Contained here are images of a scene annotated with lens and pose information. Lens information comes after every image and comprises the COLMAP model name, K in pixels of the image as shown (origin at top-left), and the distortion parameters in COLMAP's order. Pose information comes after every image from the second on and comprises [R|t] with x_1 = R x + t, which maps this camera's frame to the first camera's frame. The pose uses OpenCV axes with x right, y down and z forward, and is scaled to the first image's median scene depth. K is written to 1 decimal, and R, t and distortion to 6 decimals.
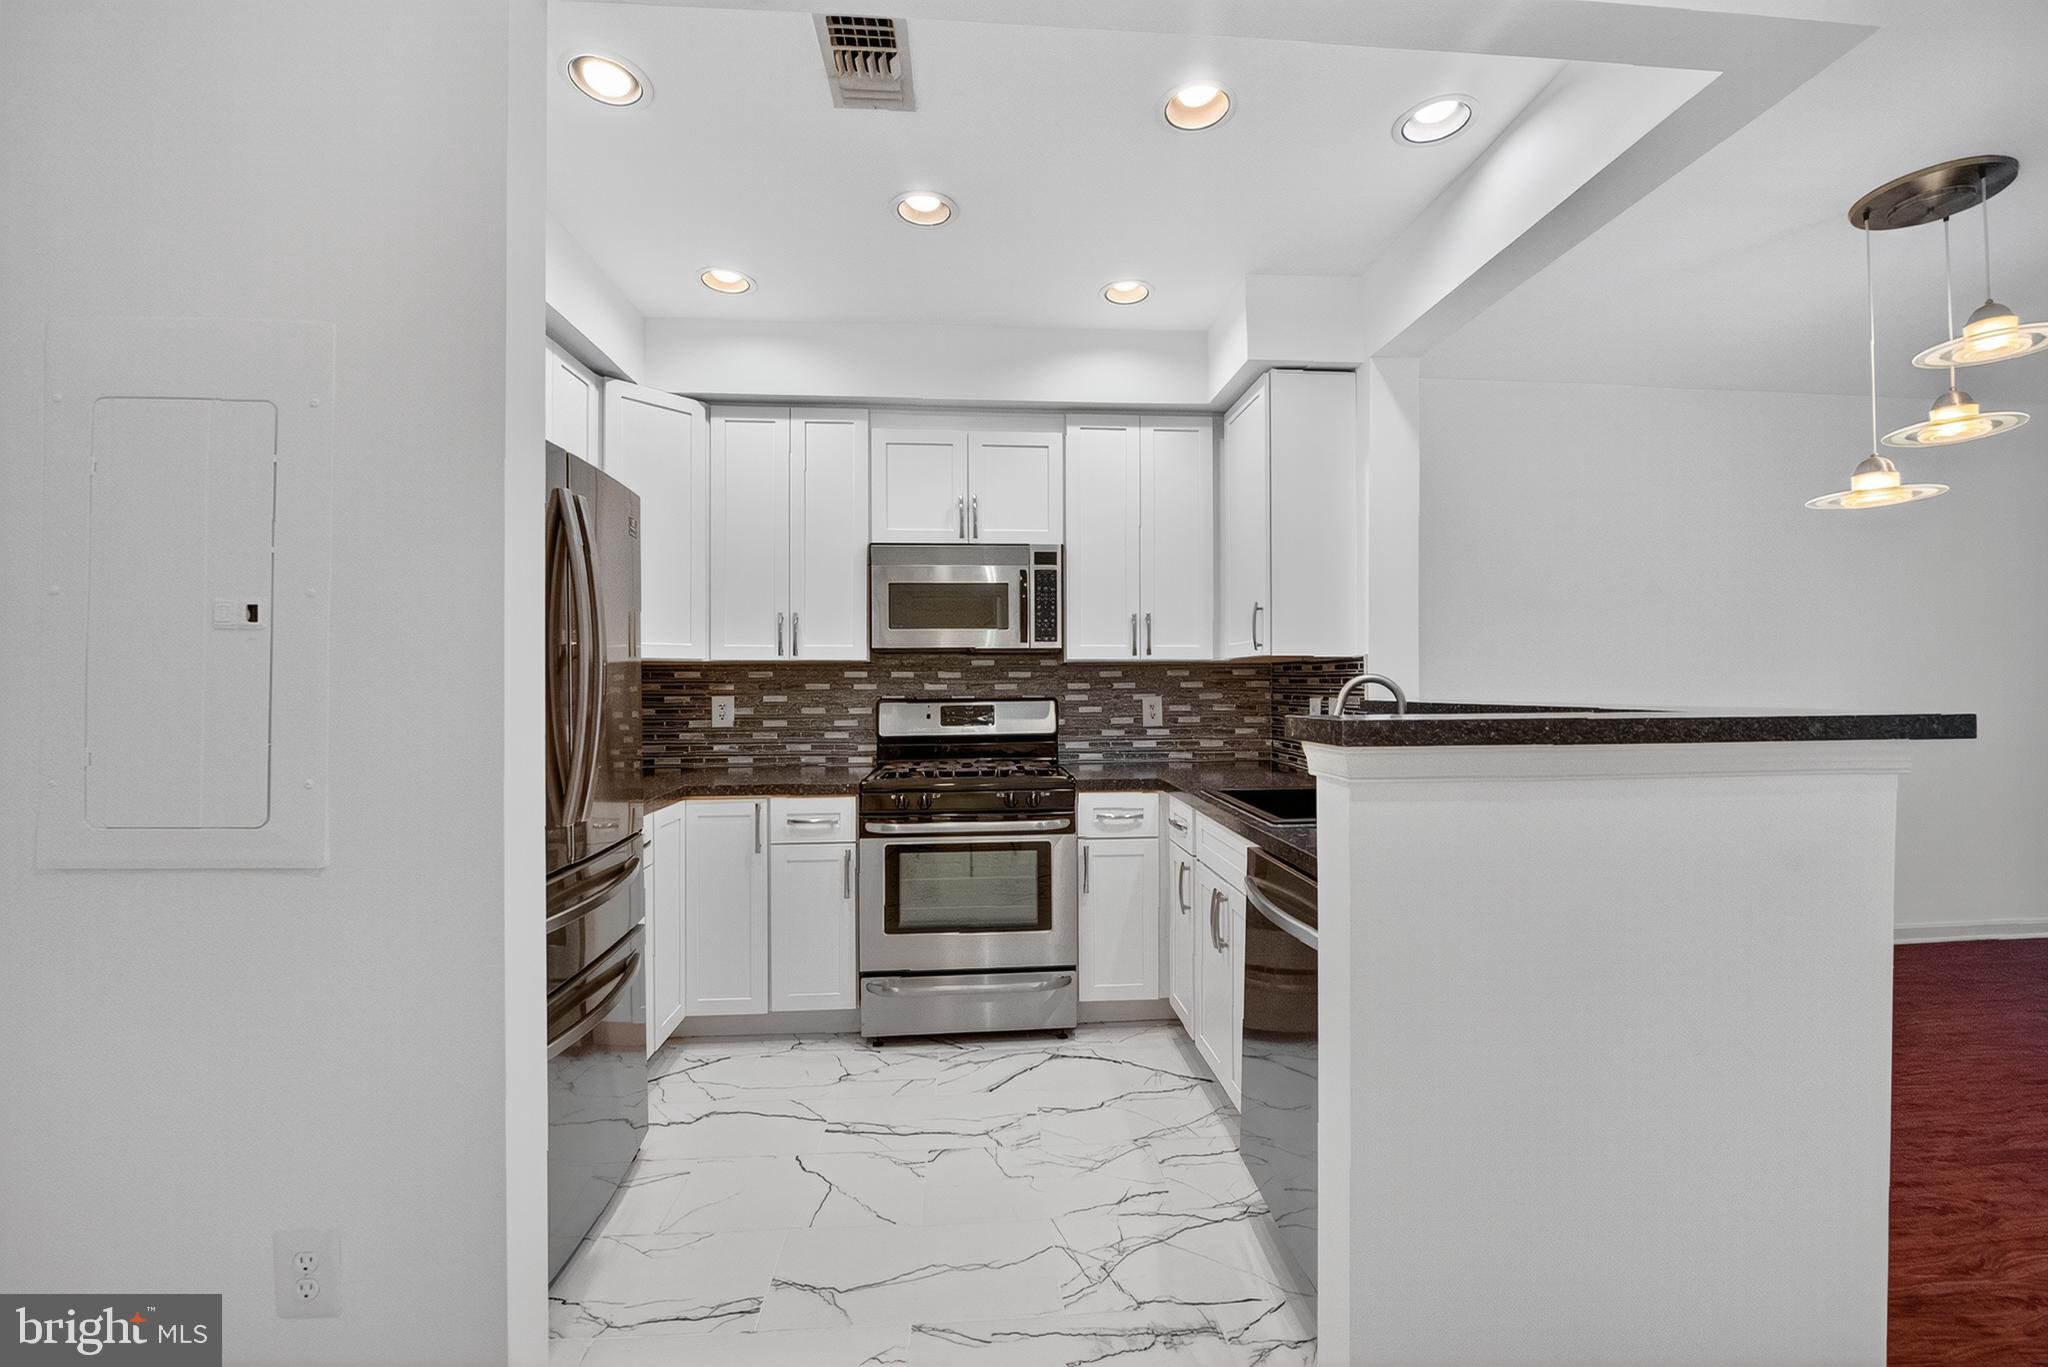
lens RADIAL K [[833.3, 0, 1033.2], [0, 833.3, 689.6], [0, 0, 1]] dist [-0.007275, -0.005464]
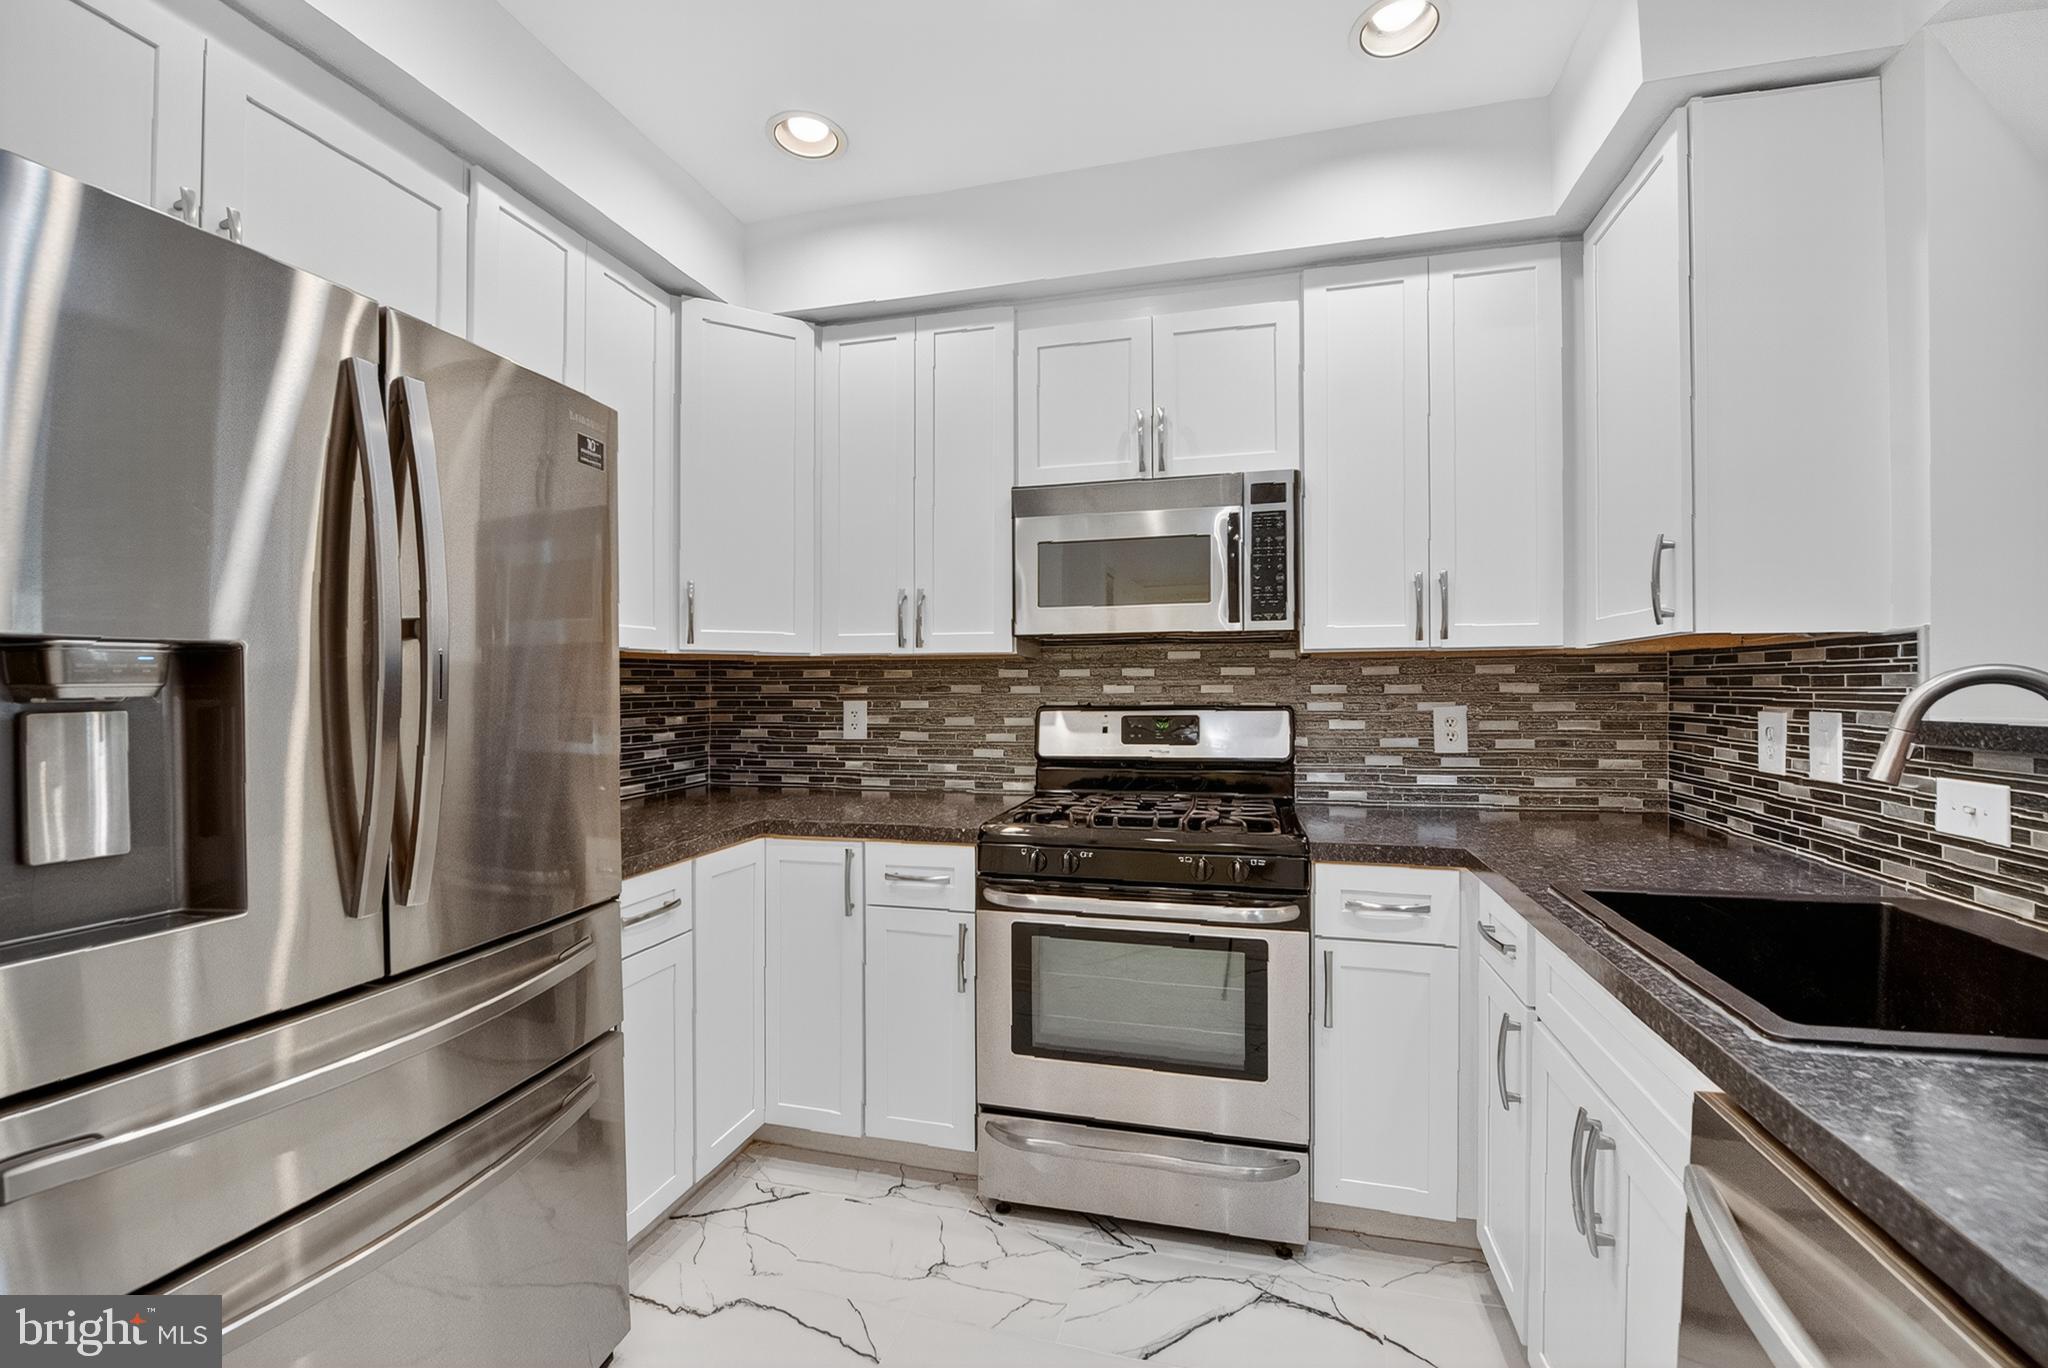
lens RADIAL K [[833.3, 0, 1033.2], [0, 833.3, 690.1], [0, 0, 1]] dist [-0.007275, -0.005464]
pose [[0.945897, 0.003813, -0.324443, 0.050703], [-0.004764, 0.999986, -0.002136, -0.001232], [0.324431, 0.003566, 0.945903, 0.314418]]
